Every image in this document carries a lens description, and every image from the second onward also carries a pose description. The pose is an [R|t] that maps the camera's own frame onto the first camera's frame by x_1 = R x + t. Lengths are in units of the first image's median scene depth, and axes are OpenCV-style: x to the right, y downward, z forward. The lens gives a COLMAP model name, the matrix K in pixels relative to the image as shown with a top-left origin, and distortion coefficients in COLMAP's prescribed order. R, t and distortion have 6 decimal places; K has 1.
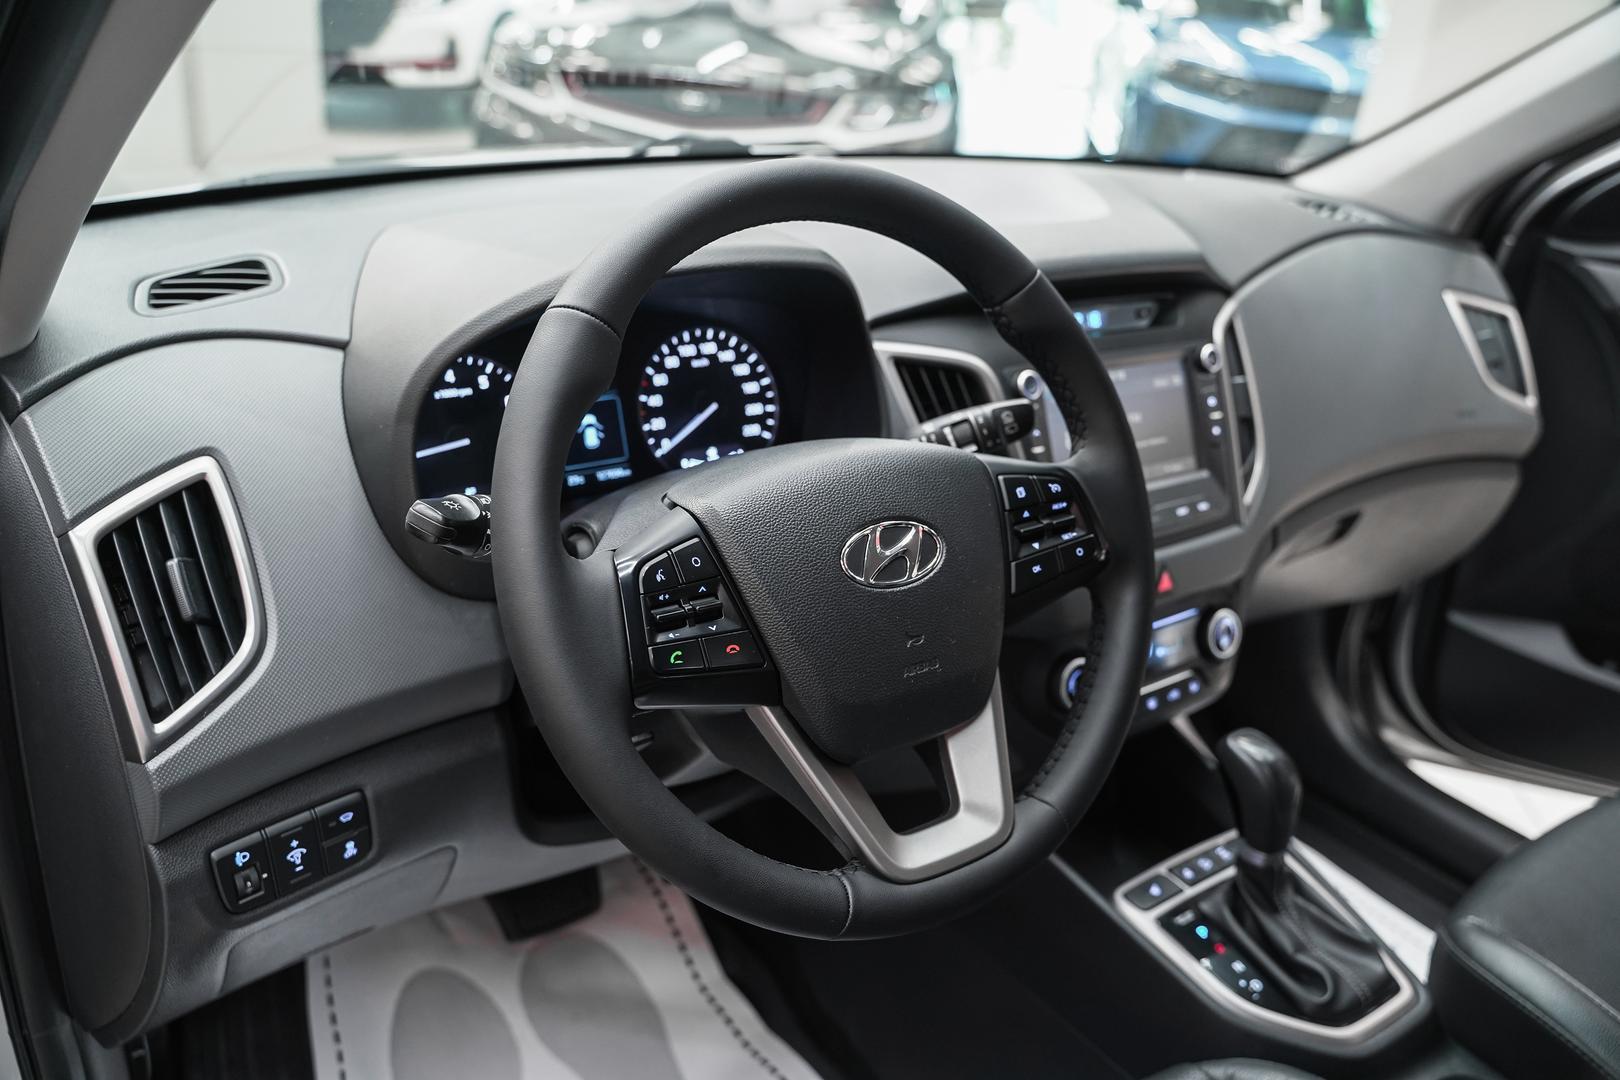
lens RADIAL K [[1312.5, 0, 810.0], [0, 1312.5, 540.0], [0, 0, 1]] dist [-0.133124, 0.131331]
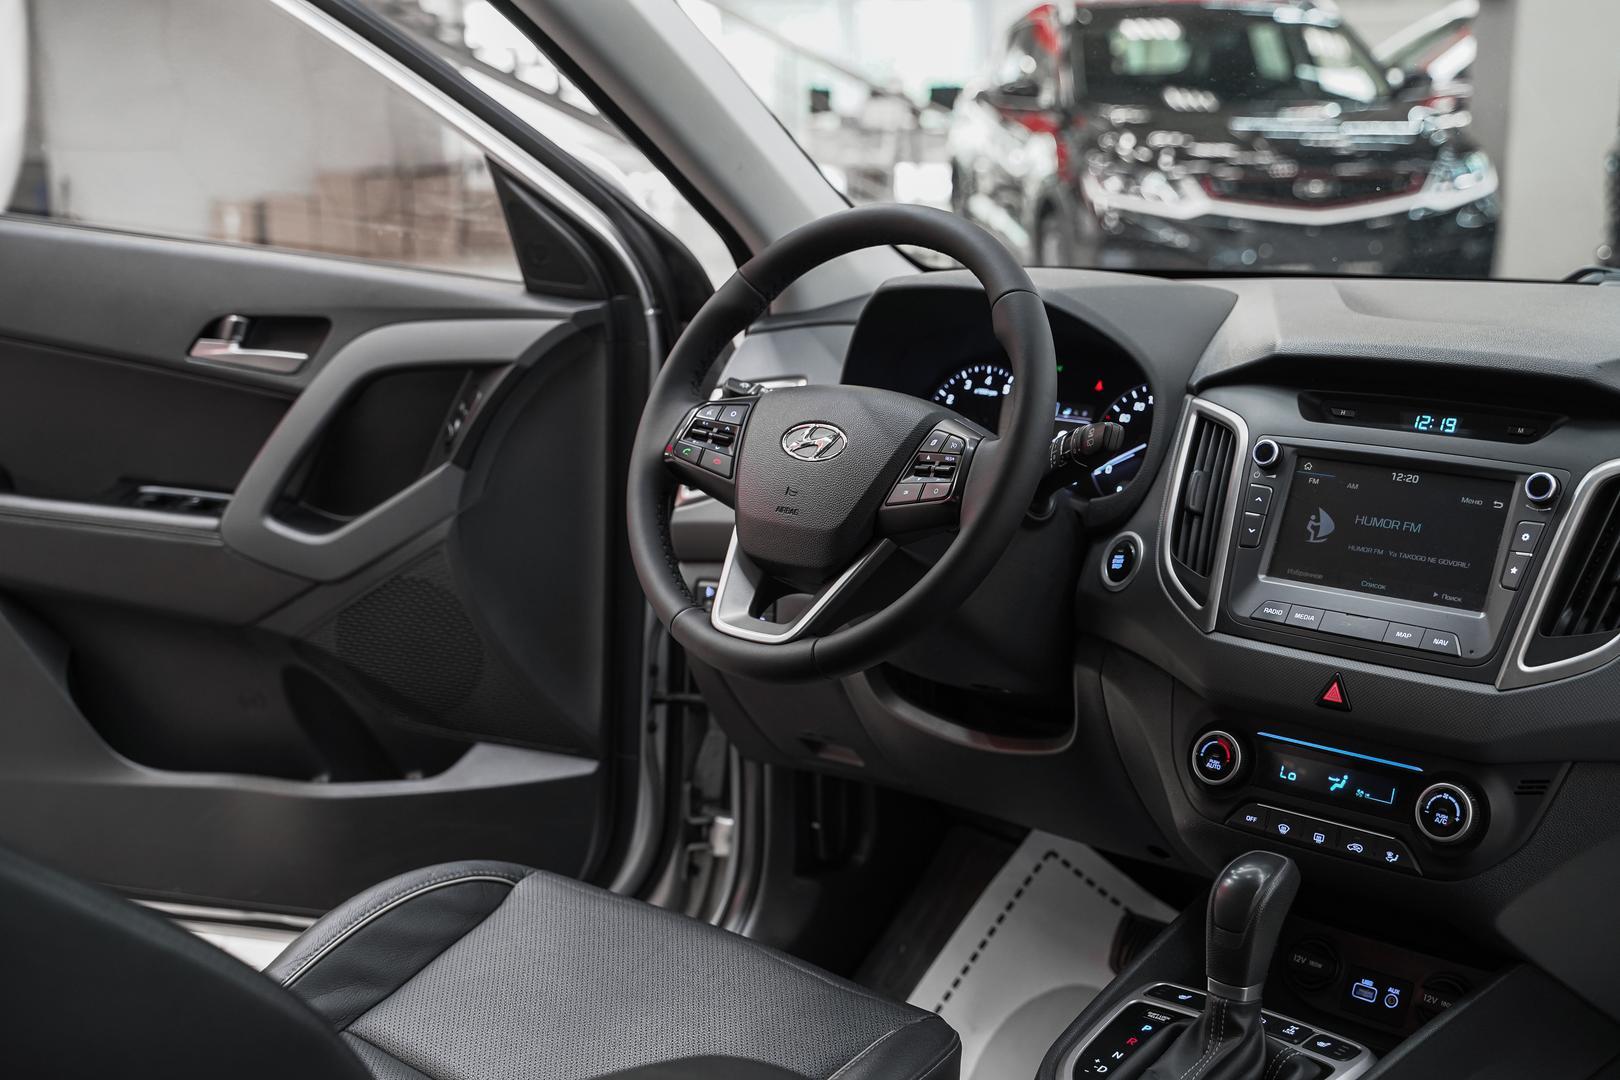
lens RADIAL K [[2092.3, 0, 810.0], [0, 2092.3, 540.0], [0, 0, 1]] dist [0.057162, 0.031079]
pose [[0.210520, 0.127447, -0.969246, 1.642400], [-0.375890, 0.925797, 0.040091, 0.013134], [0.902434, 0.355890, 0.242805, 0.293608]]
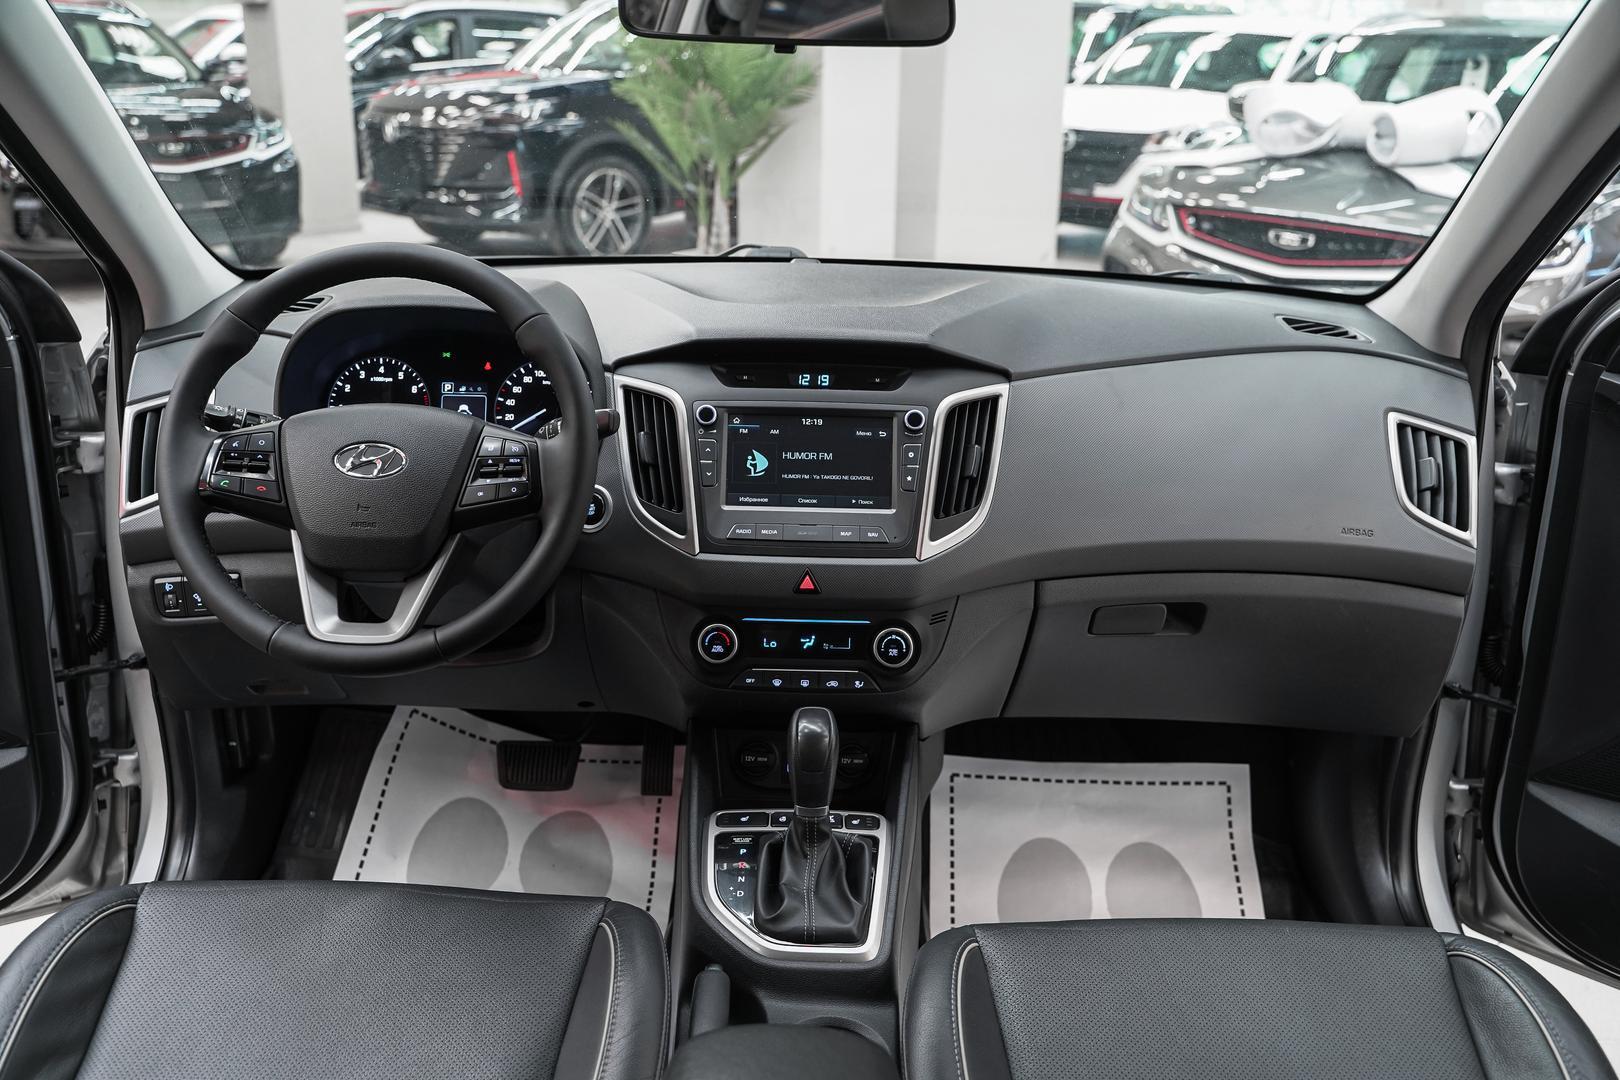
lens RADIAL K [[1338.8, 0, 810.0], [0, 1338.8, 540.0], [0, 0, 1]] dist [-0.126752, 0.116886]
pose [[0.812673, 0.140501, -0.565528, 1.039514], [-0.199245, 0.979002, -0.043092, 0.049012], [0.547598, 0.147698, 0.823603, -0.080008]]
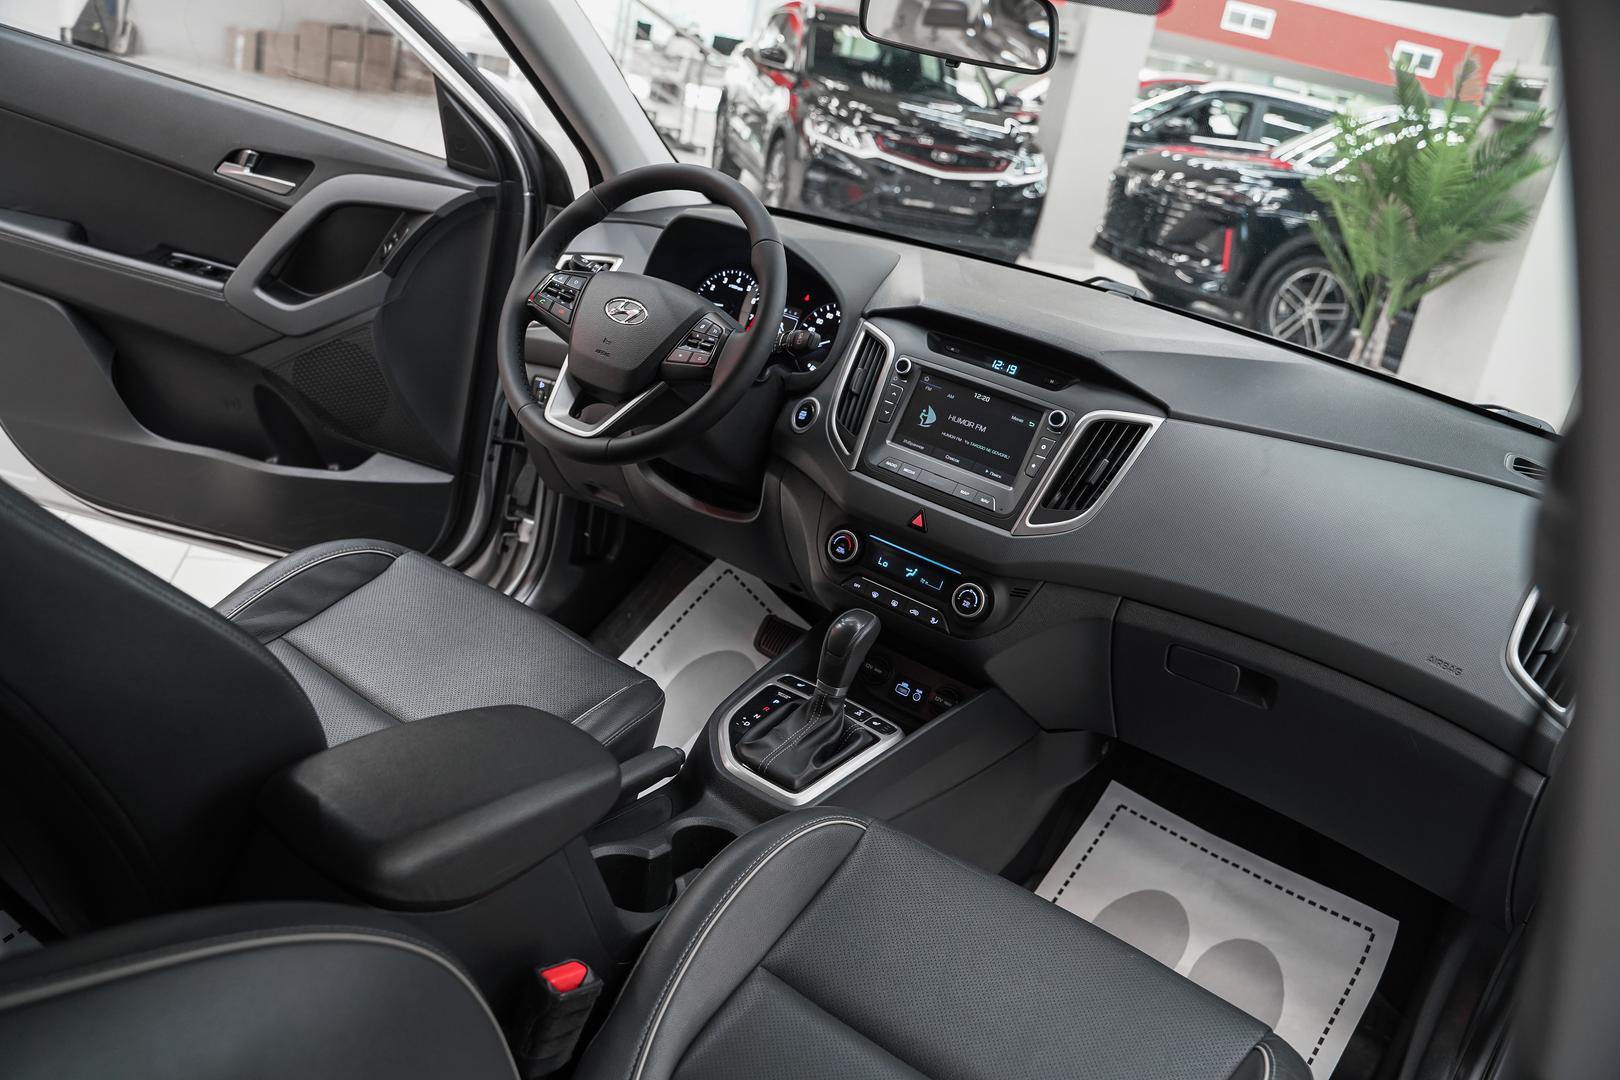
lens RADIAL K [[1312.5, 0, 810.0], [0, 1312.5, 540.0], [0, 0, 1]] dist [-0.133124, 0.131331]
pose [[0.340960, 0.319567, -0.884095, 1.617656], [-0.523612, 0.845619, 0.103723, -0.040314], [0.780754, 0.427557, 0.455652, 0.236136]]
